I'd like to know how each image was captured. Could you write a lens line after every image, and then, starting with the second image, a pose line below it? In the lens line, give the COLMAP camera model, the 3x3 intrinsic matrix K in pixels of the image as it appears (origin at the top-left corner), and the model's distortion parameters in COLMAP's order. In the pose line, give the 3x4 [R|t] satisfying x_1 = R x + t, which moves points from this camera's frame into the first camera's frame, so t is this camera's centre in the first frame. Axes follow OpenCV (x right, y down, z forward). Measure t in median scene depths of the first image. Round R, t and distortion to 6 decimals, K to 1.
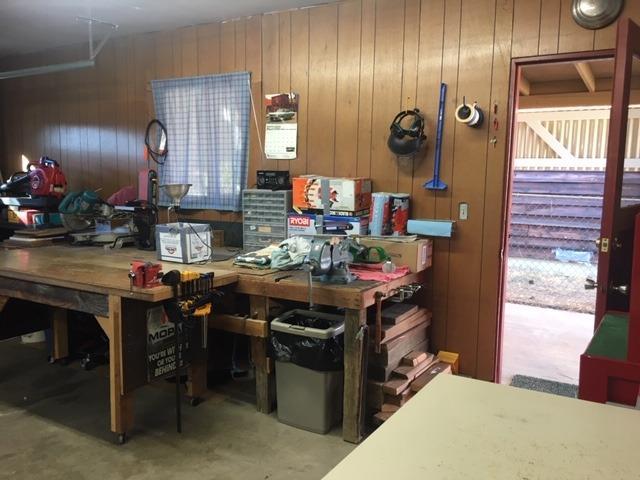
lens RADIAL K [[543.4, 0, 318.5], [0, 543.4, 237.3], [0, 0, 1]] dist [0.079011, -0.102761]
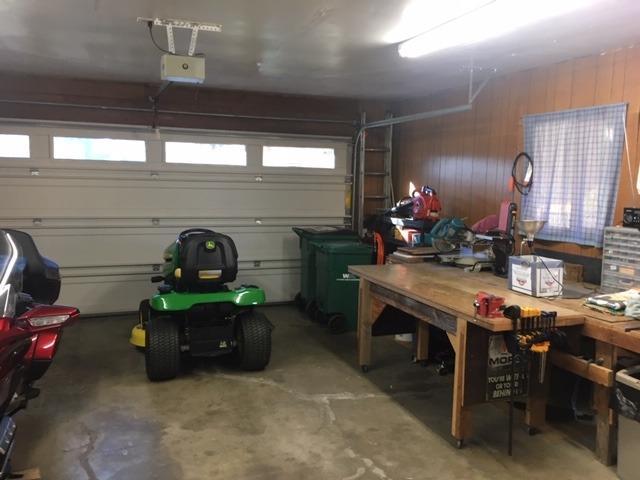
lens RADIAL K [[543.4, 0, 318.5], [0, 543.4, 237.3], [0, 0, 1]] dist [0.079011, -0.102761]
pose [[0.786001, 0.072528, -0.613956, 0.066323], [-0.084248, 0.996396, 0.009850, -0.039416], [0.612458, 0.043982, 0.789279, -0.081707]]
